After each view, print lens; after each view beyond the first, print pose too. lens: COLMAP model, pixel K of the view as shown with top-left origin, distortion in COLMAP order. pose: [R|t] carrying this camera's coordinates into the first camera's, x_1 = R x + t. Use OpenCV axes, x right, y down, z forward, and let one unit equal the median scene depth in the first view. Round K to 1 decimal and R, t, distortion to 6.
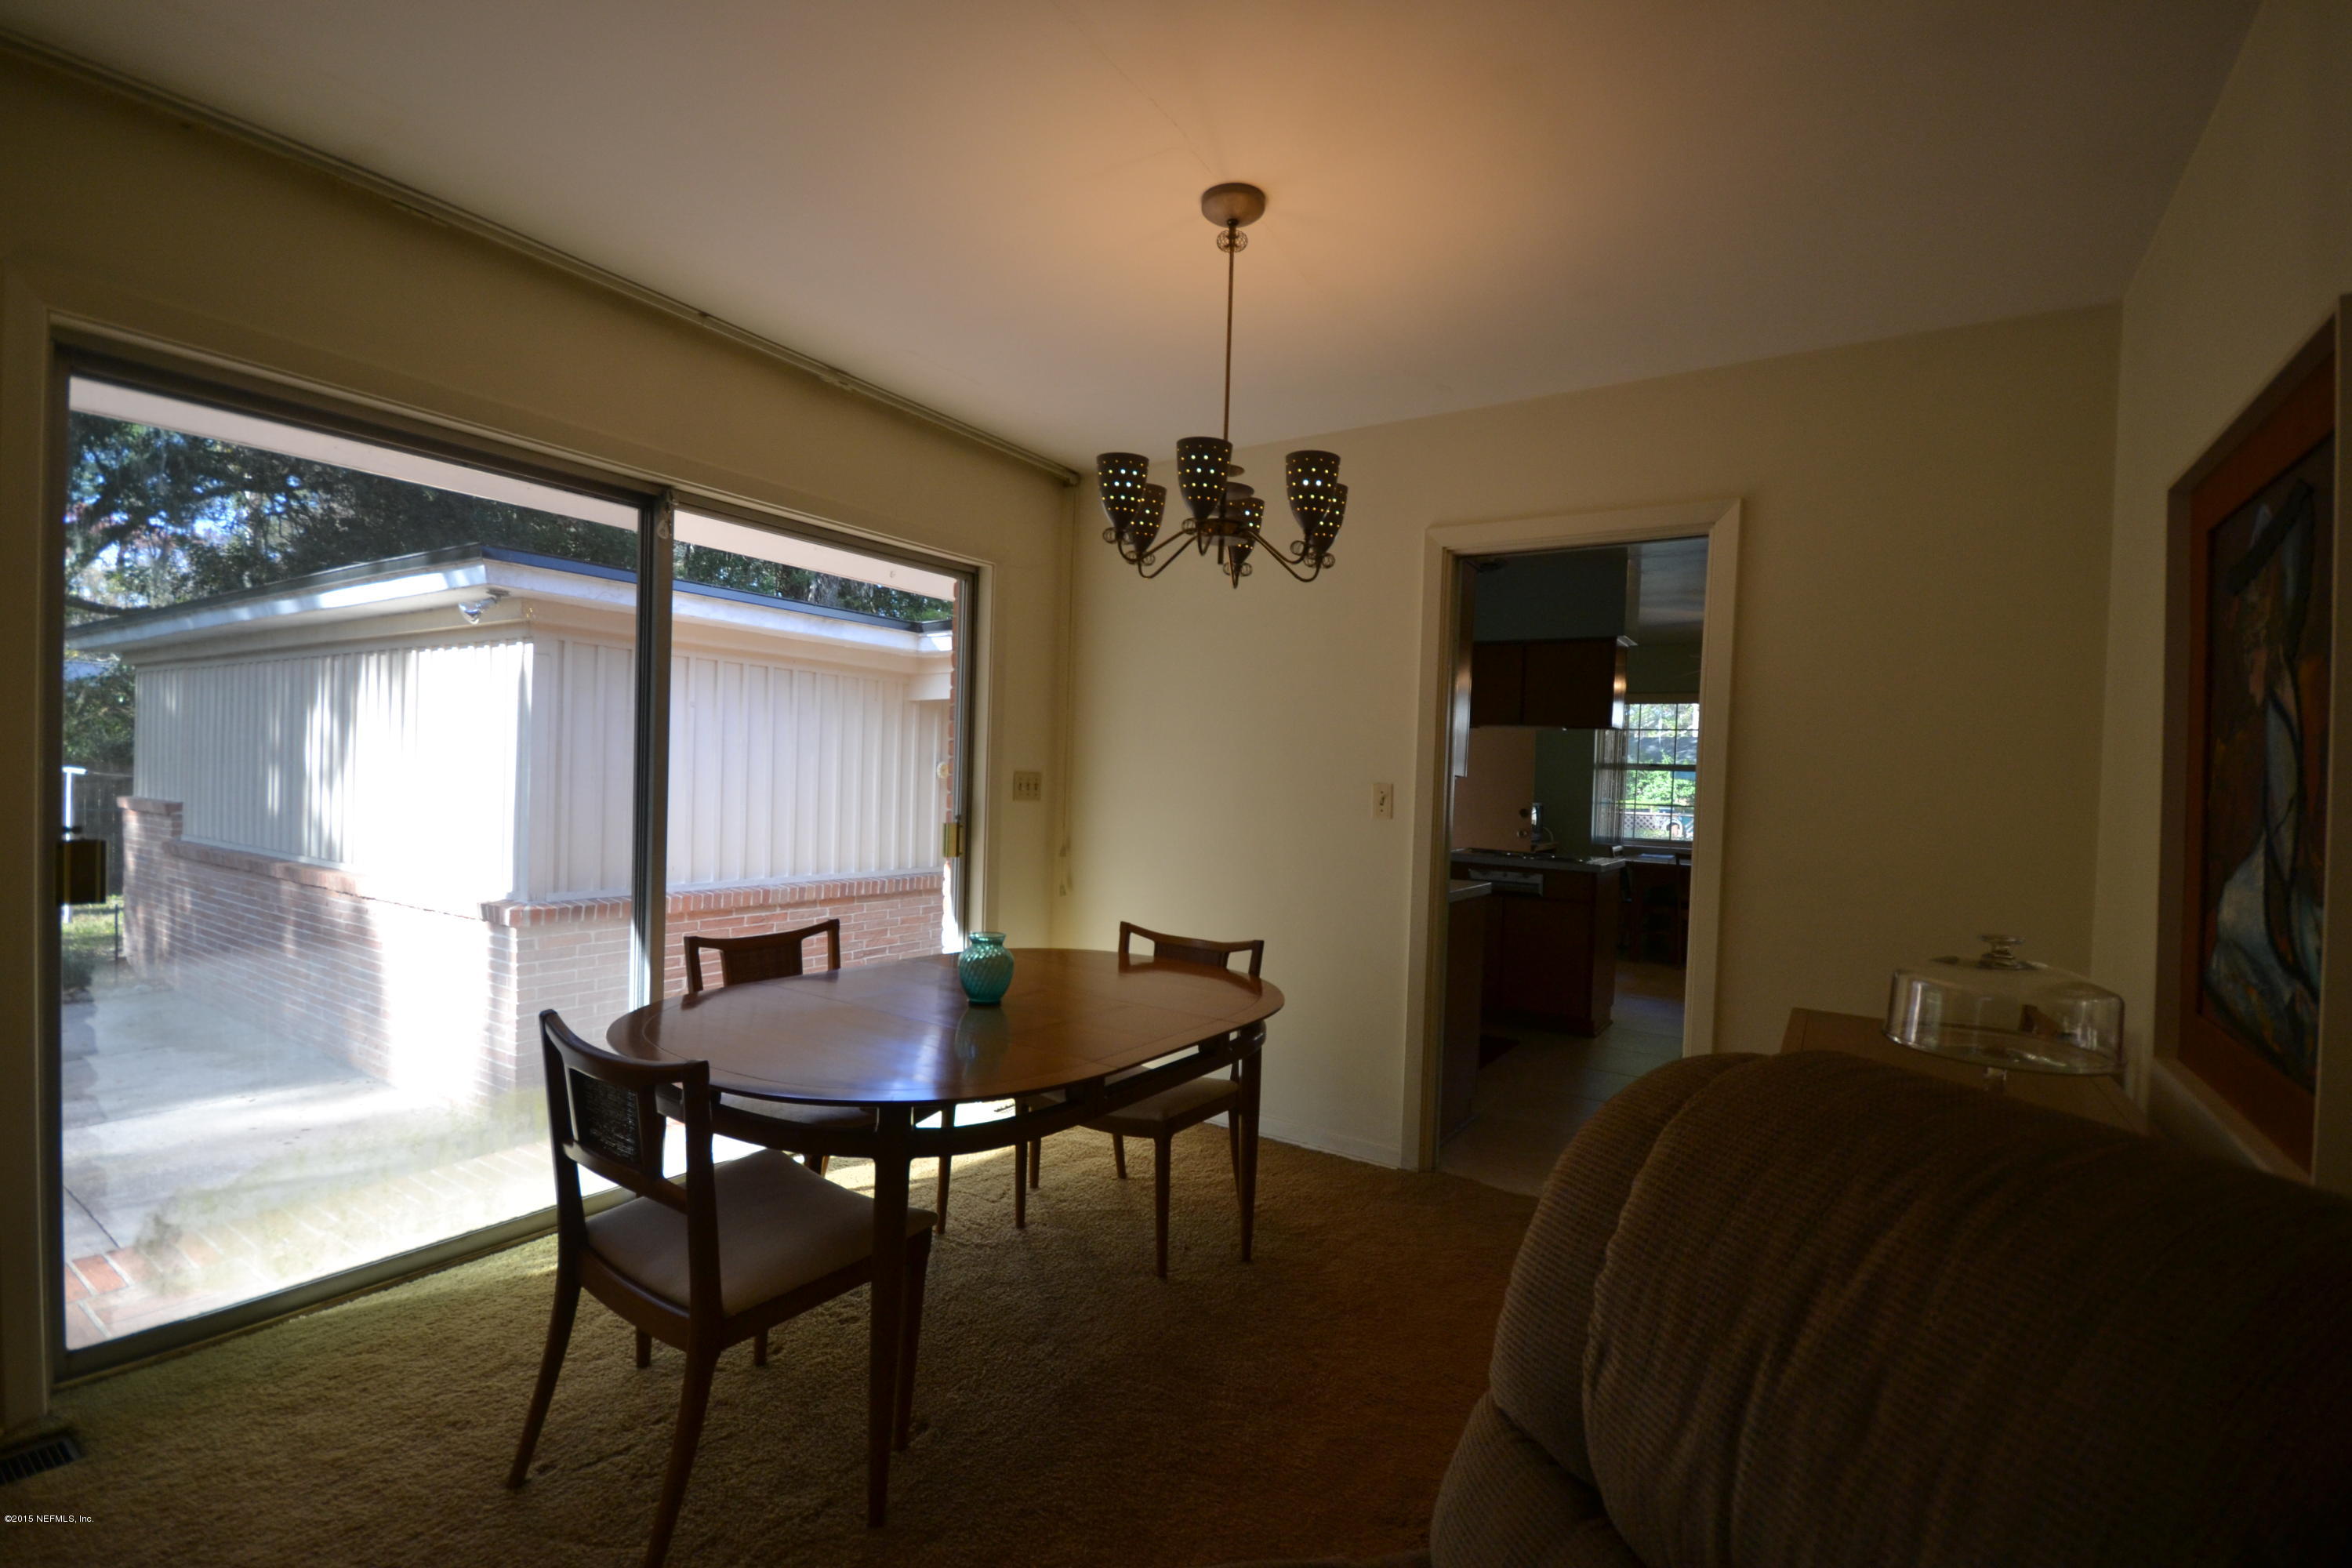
lens RADIAL K [[1048.9, 0, 1183.5], [0, 1048.9, 787.6], [0, 0, 1]] dist [0.003411, 0.000293]
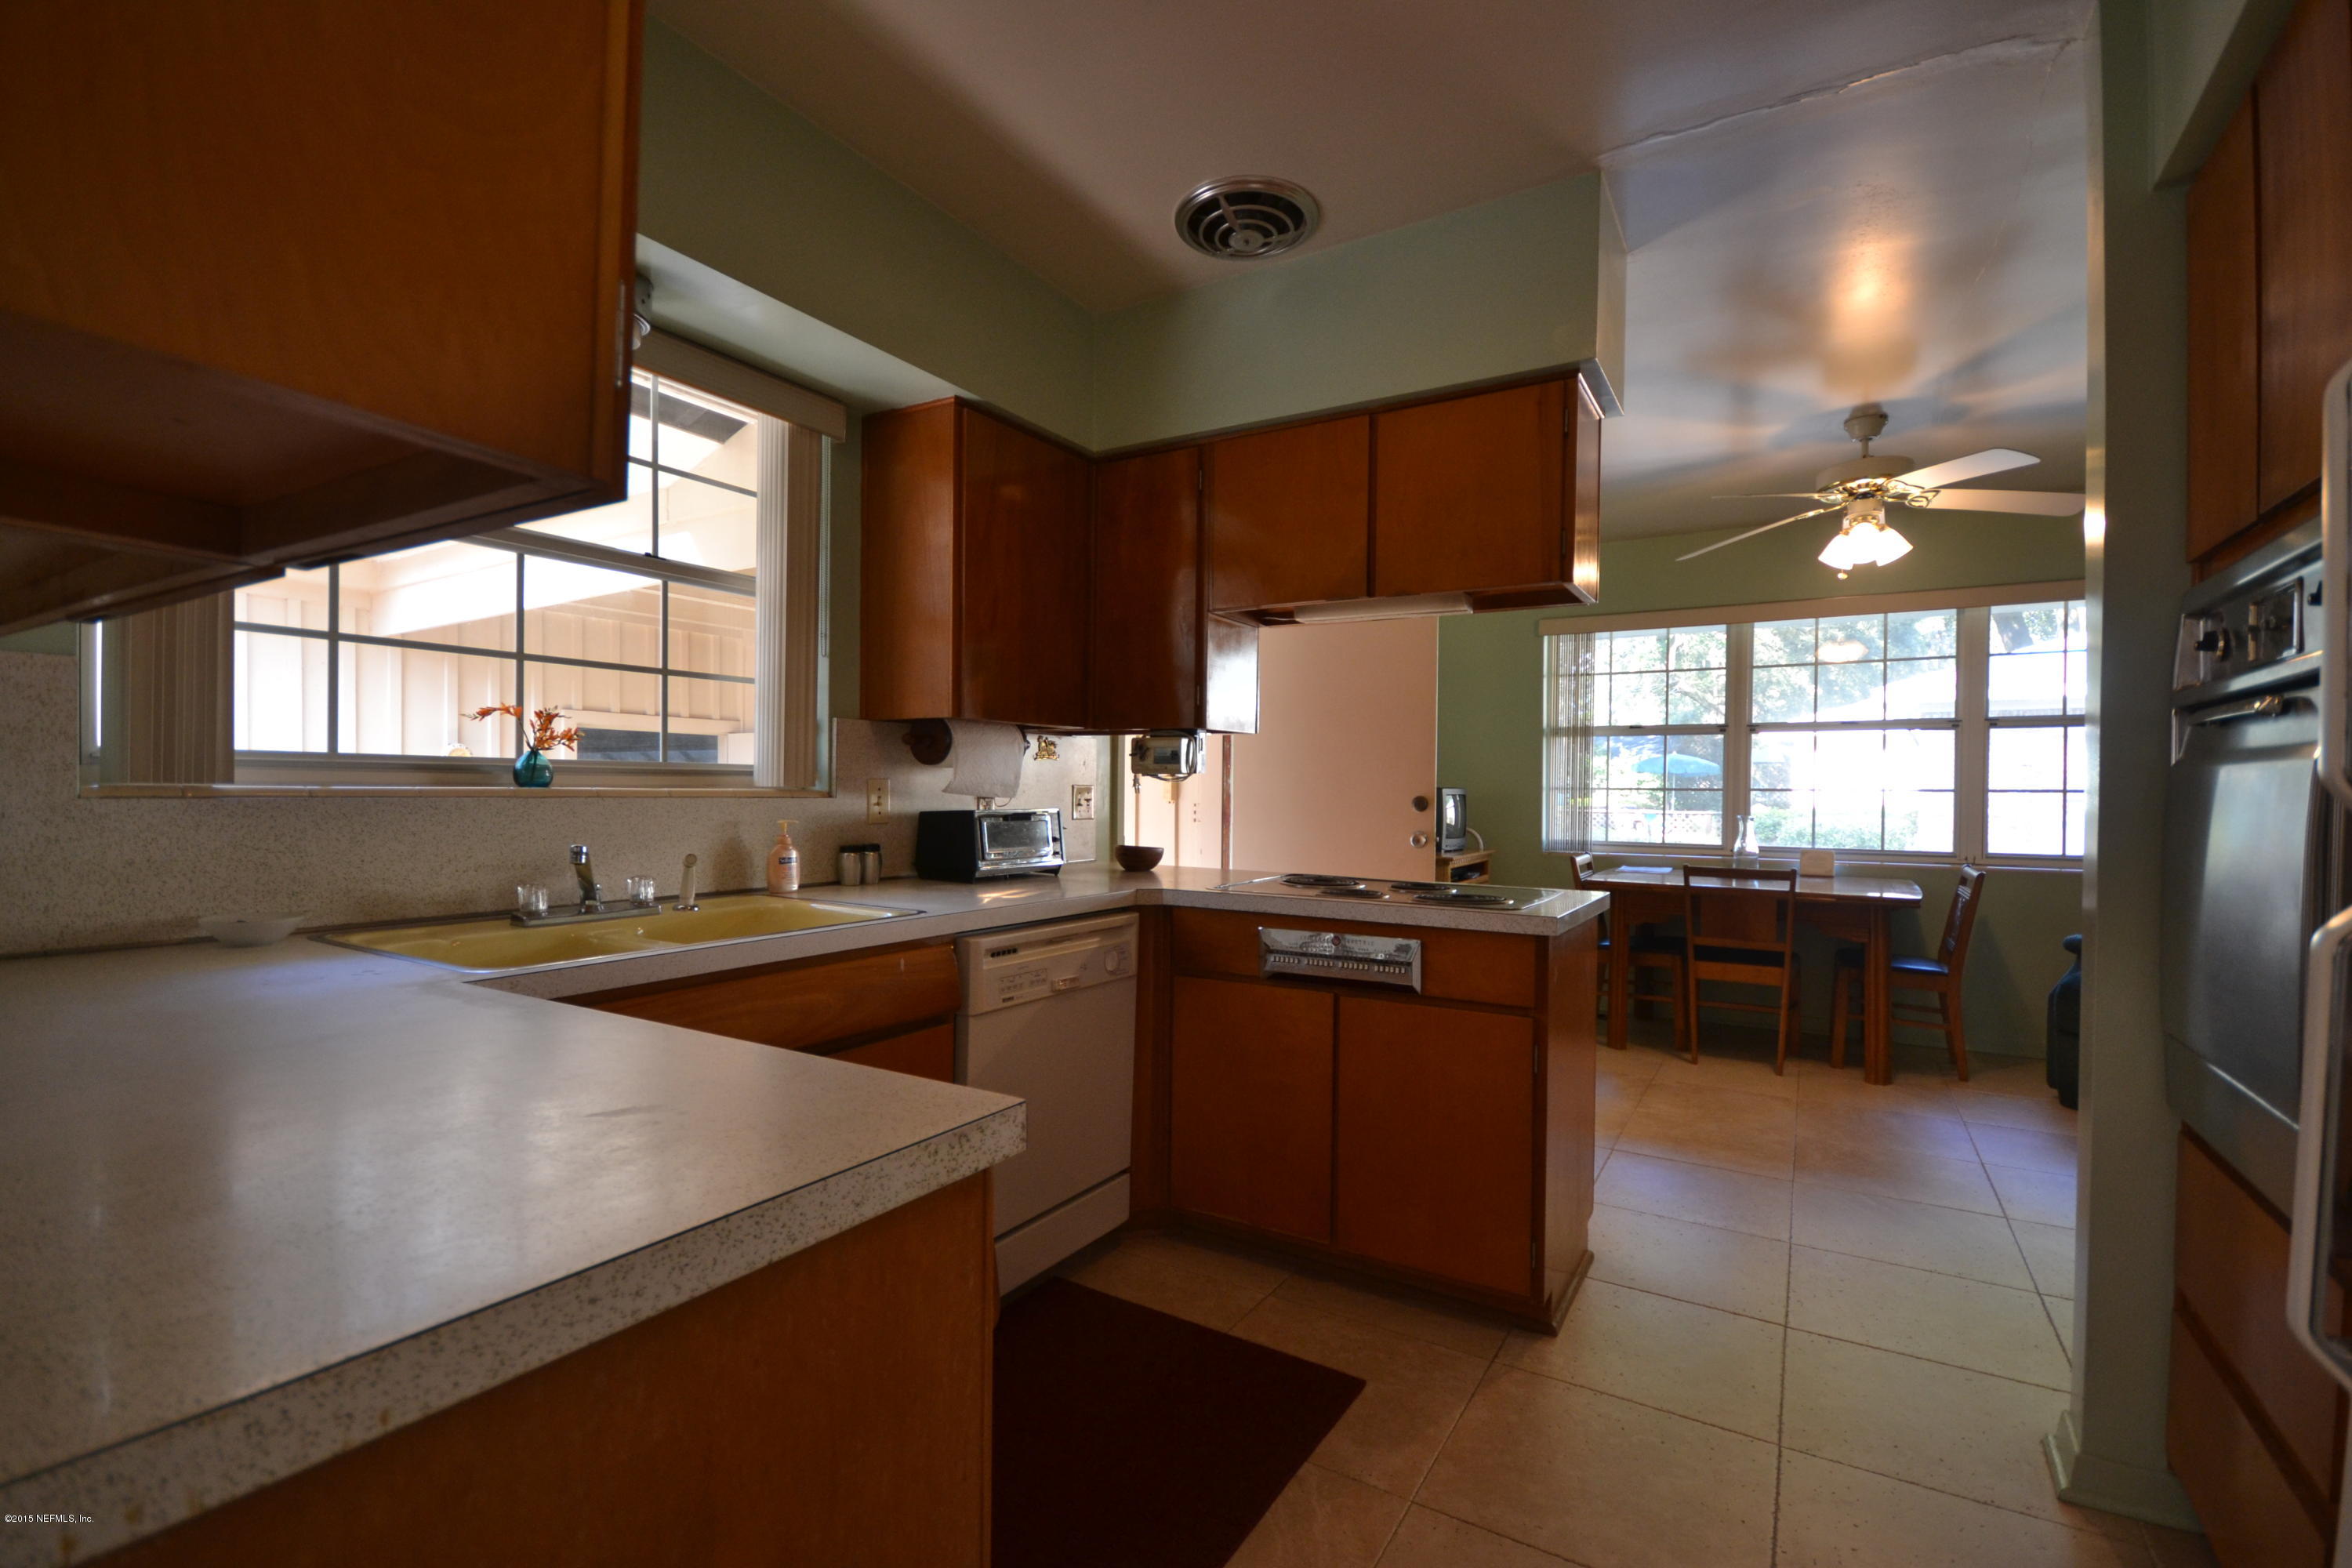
lens RADIAL K [[1048.9, 0, 1176.0], [0, 1048.9, 777.2], [0, 0, 1]] dist [0.003411, 0.000293]
pose [[0.999191, -0.023217, 0.032834, 0.149890], [0.023614, 0.999652, -0.011777, 0.010299], [-0.032549, 0.012543, 0.999391, 0.378522]]
